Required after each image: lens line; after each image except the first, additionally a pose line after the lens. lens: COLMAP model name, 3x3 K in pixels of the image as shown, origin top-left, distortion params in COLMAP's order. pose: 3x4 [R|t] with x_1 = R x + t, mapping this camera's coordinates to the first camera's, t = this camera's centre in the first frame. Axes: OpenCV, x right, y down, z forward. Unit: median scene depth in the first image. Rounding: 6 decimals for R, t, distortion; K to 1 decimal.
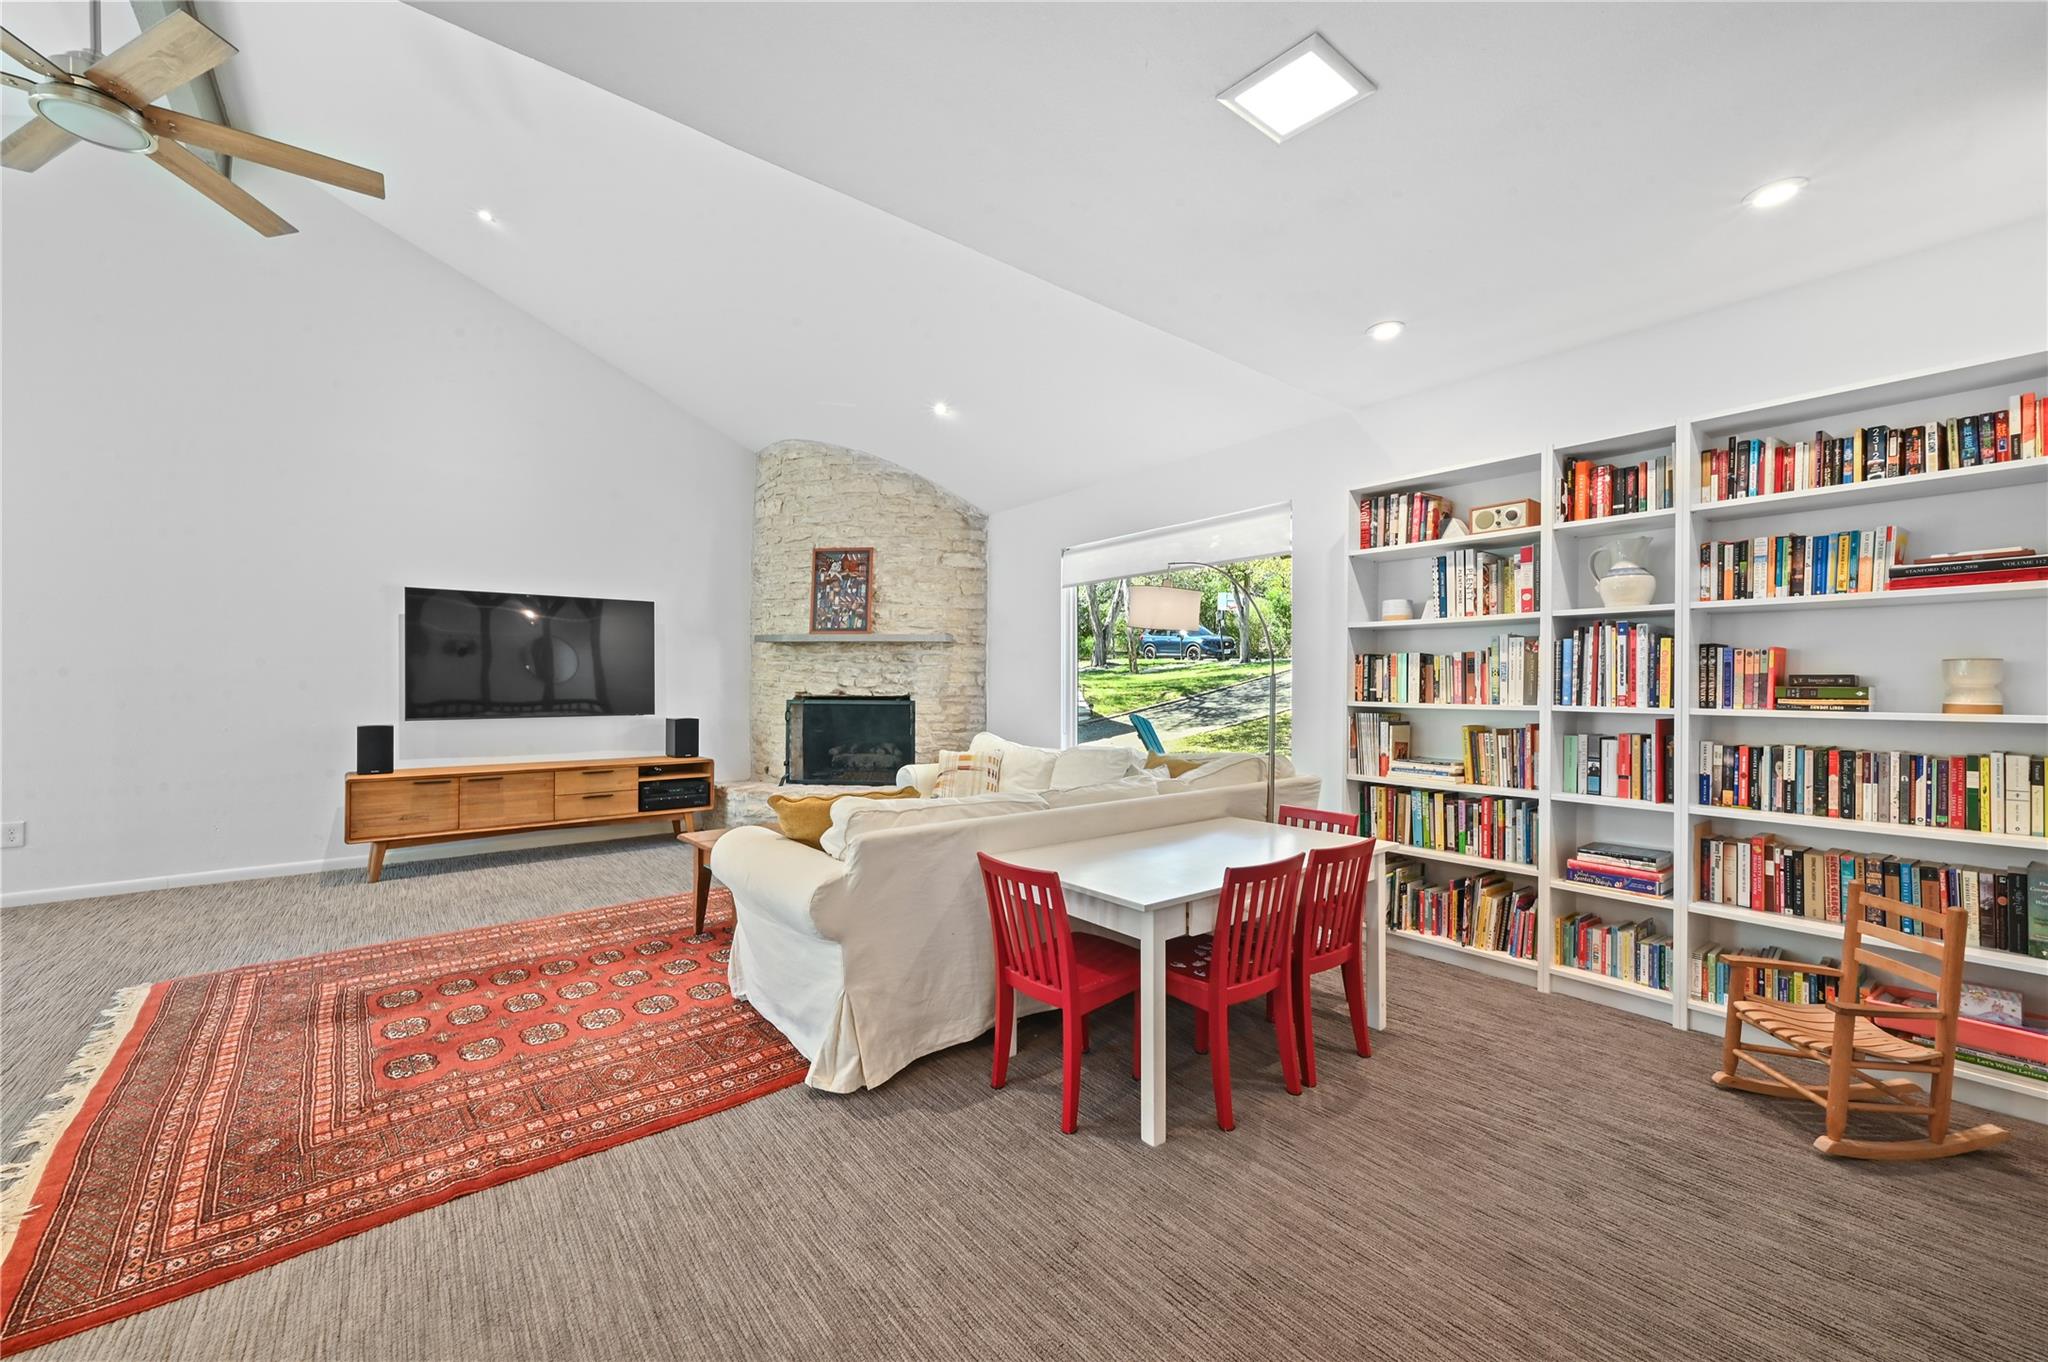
lens RADIAL K [[813.8, 0, 1028.2], [0, 813.8, 679.2], [0, 0, 1]] dist [0.000212, 0.000280]
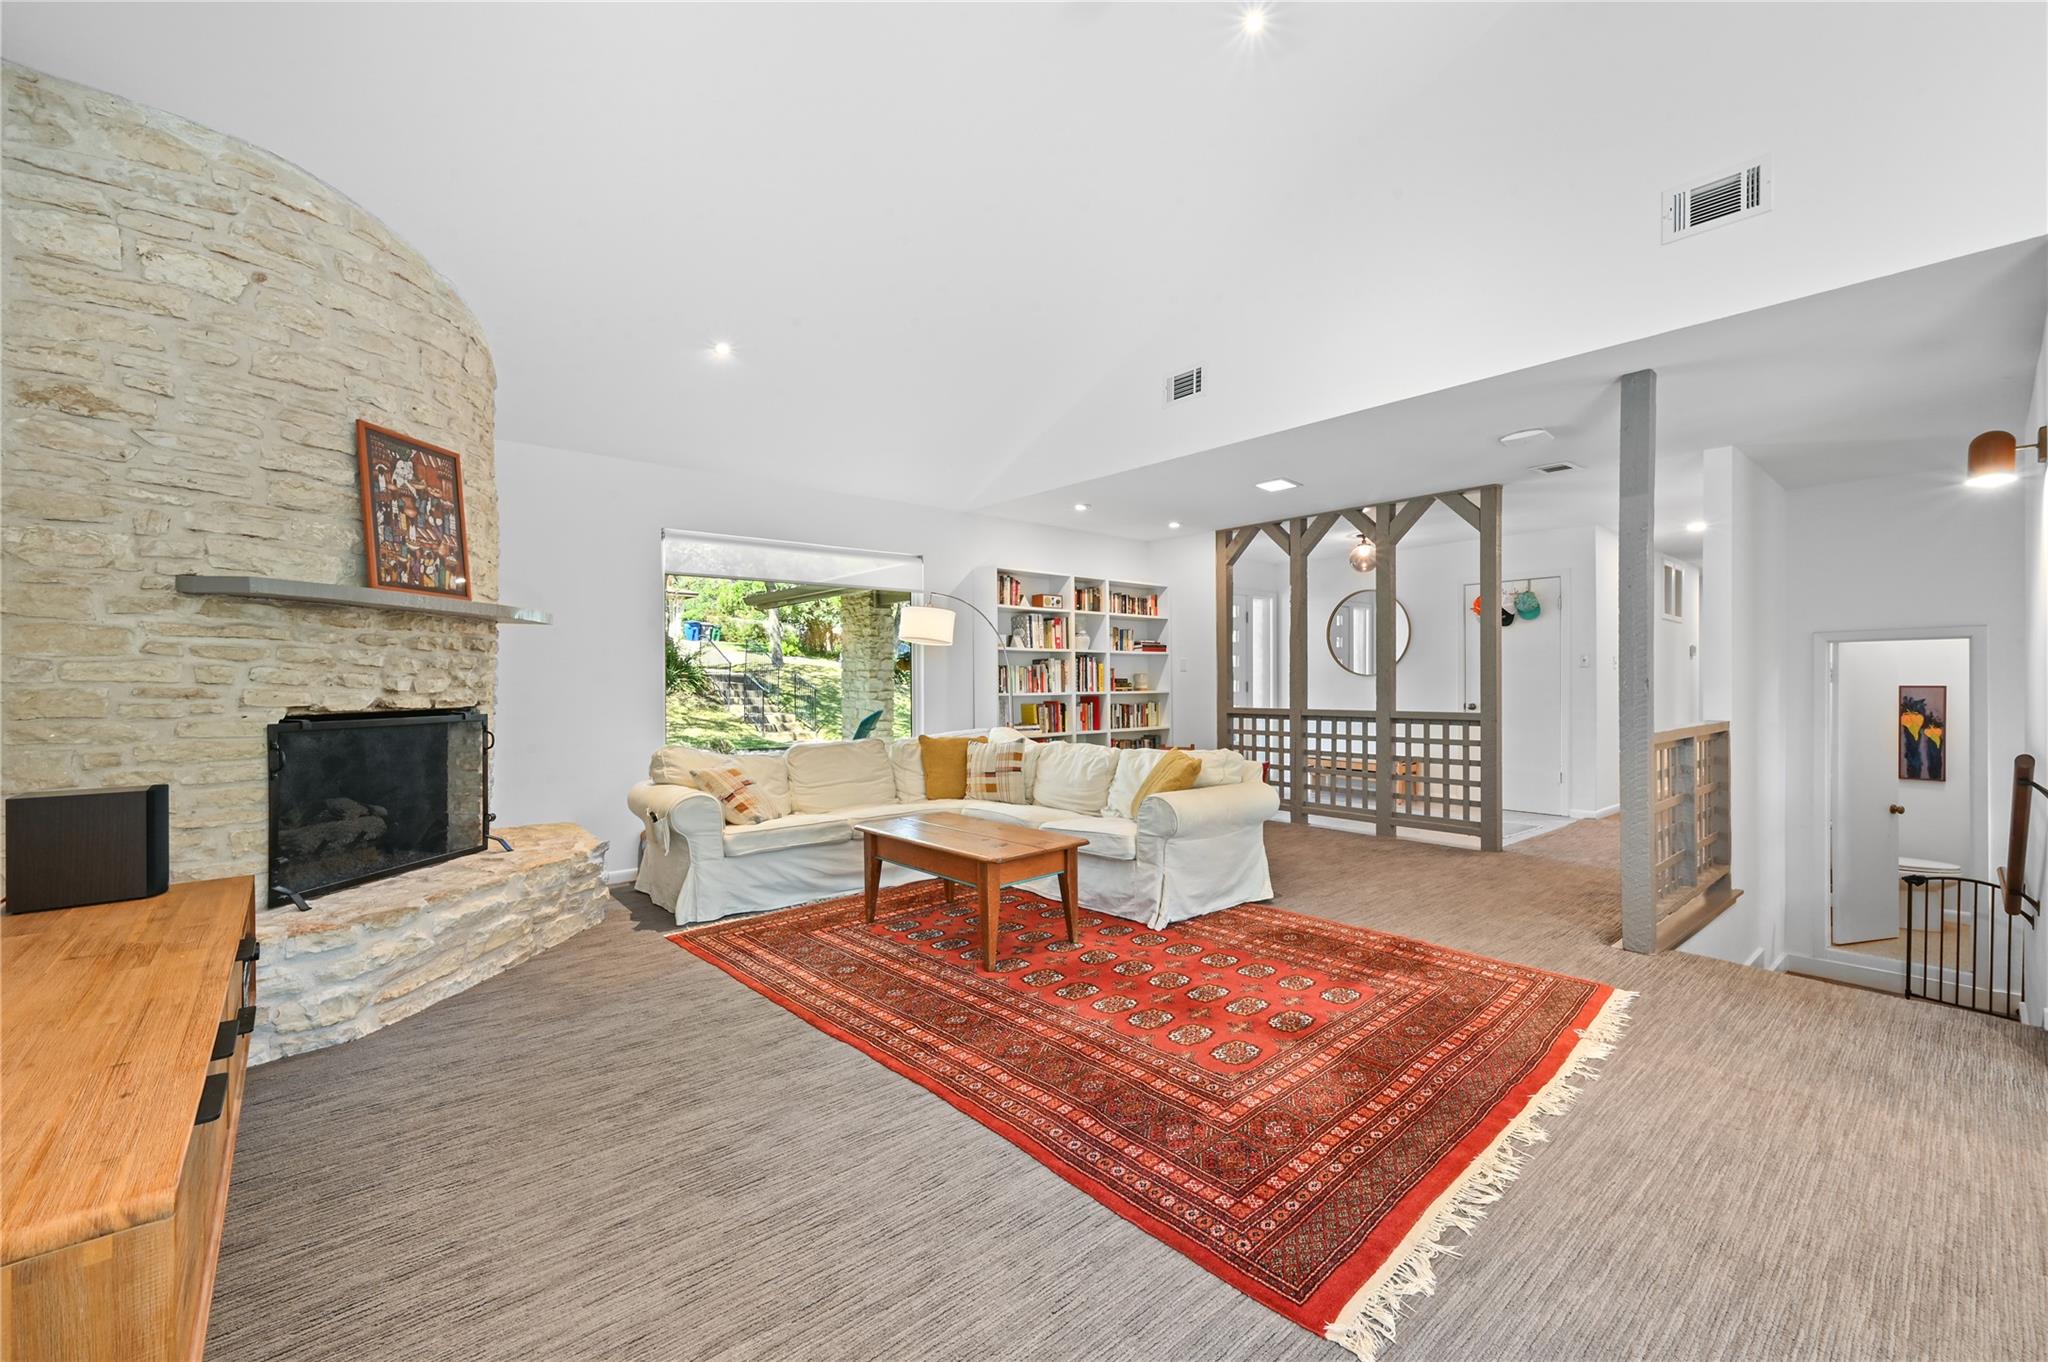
lens RADIAL K [[813.8, 0, 1028.2], [0, 813.8, 679.2], [0, 0, 1]] dist [0.000212, 0.000280]
pose [[-0.042294, 0.000467, 0.999105, -1.306480], [-0.001401, 0.999999, -0.000527, -0.000505], [-0.999104, -0.001422, -0.042293, 1.012130]]
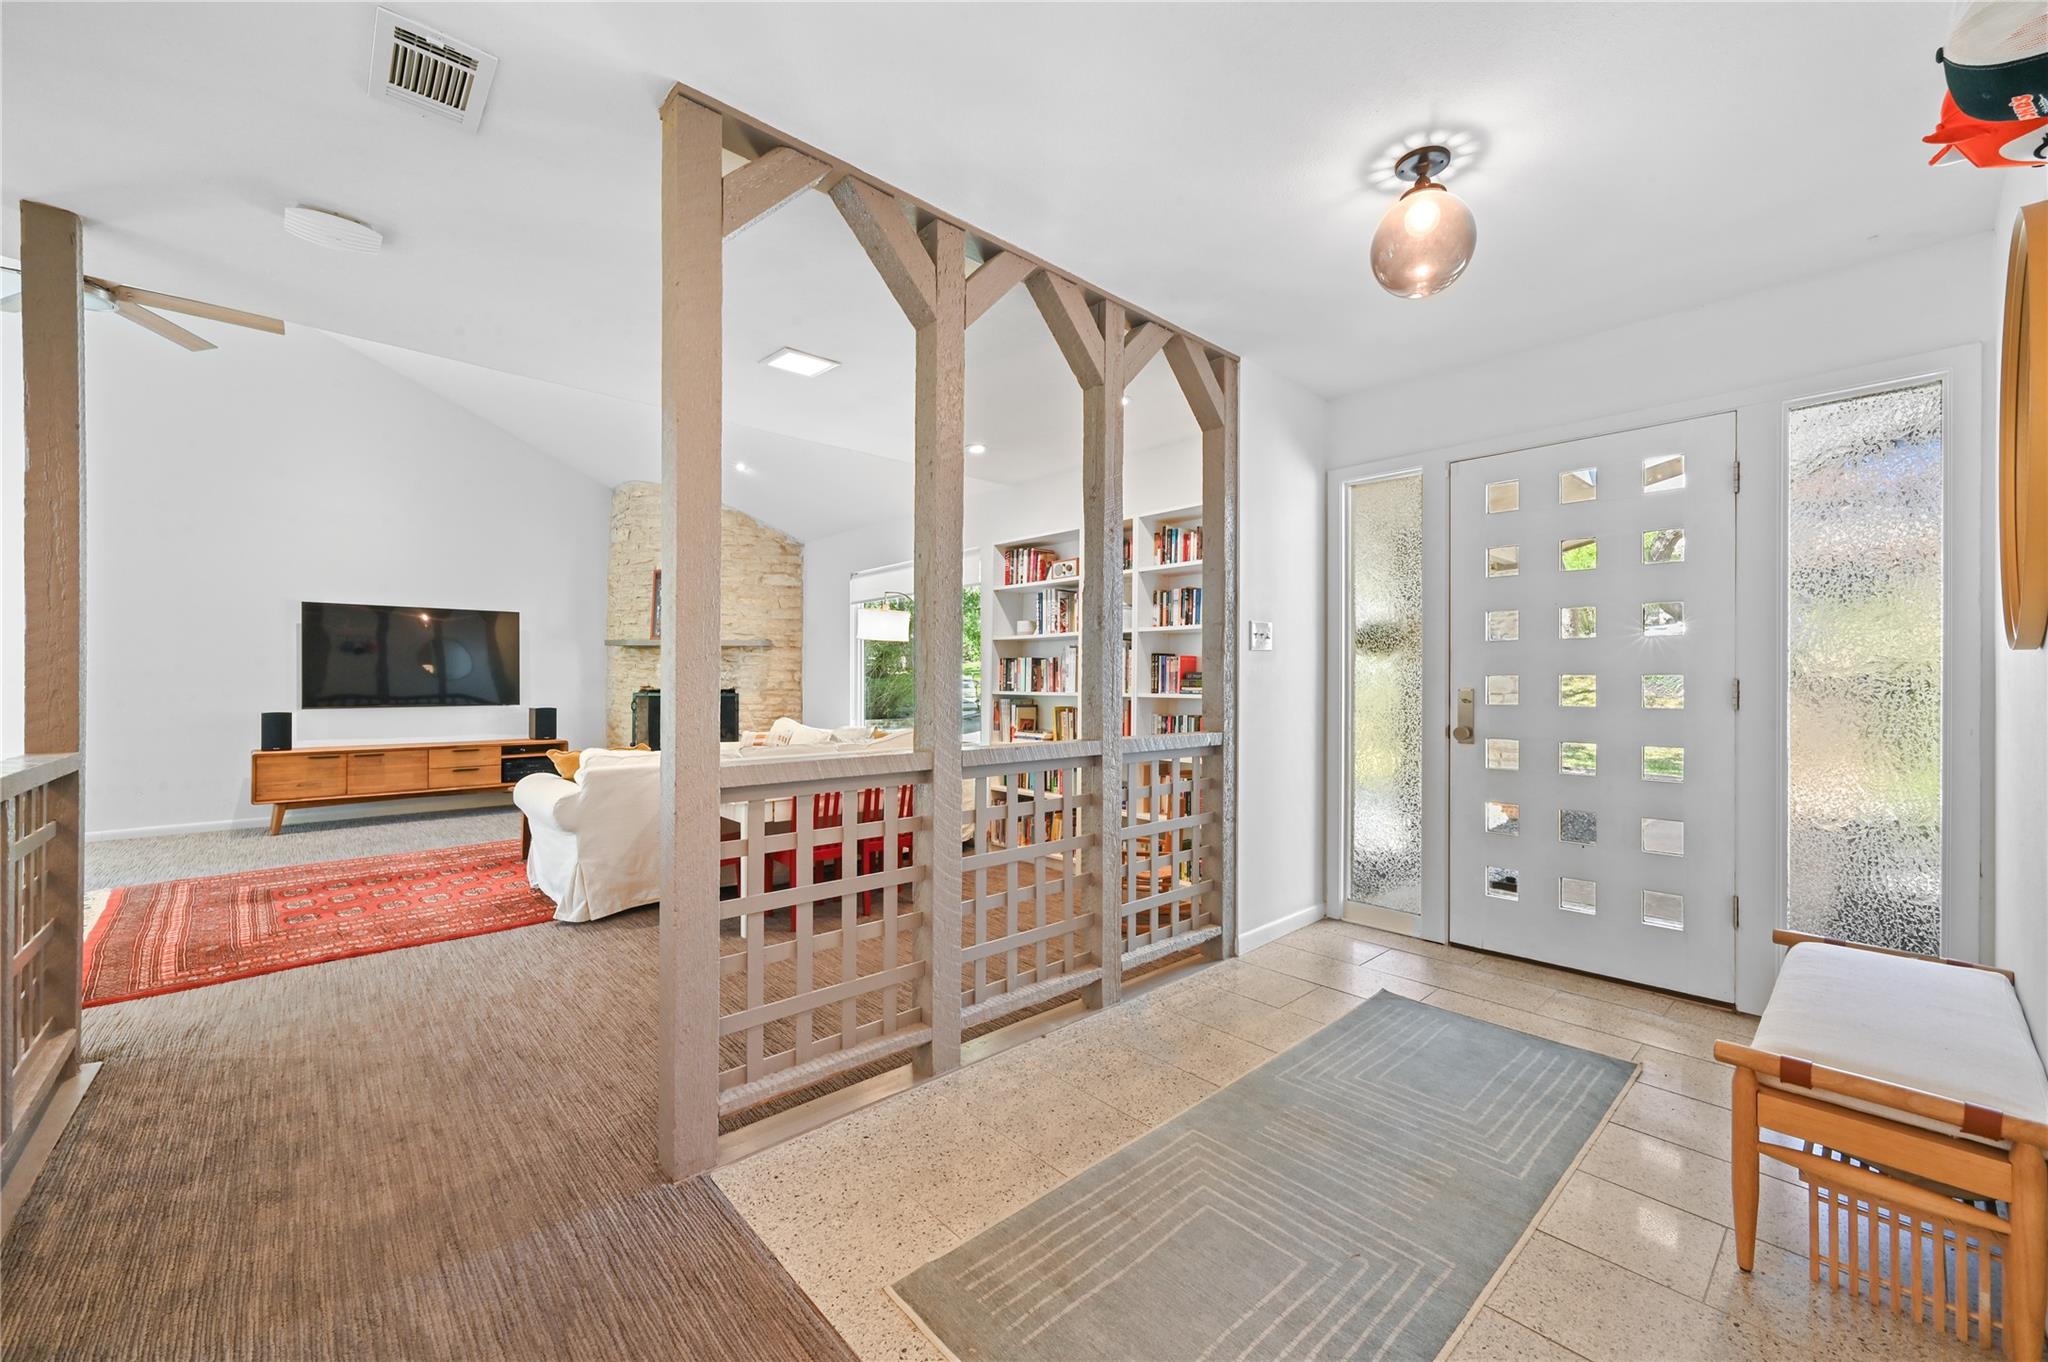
lens RADIAL K [[812.5, 0, 1023.8], [0, 812.5, 677.2], [0, 0, 1]] dist [0.001861, 0.000254]
pose [[0.997647, -0.000239, 0.068556, 0.348906], [0.000196, 1.000000, 0.000642, 0.002015], [-0.068556, -0.000628, 0.997647, -0.441797]]
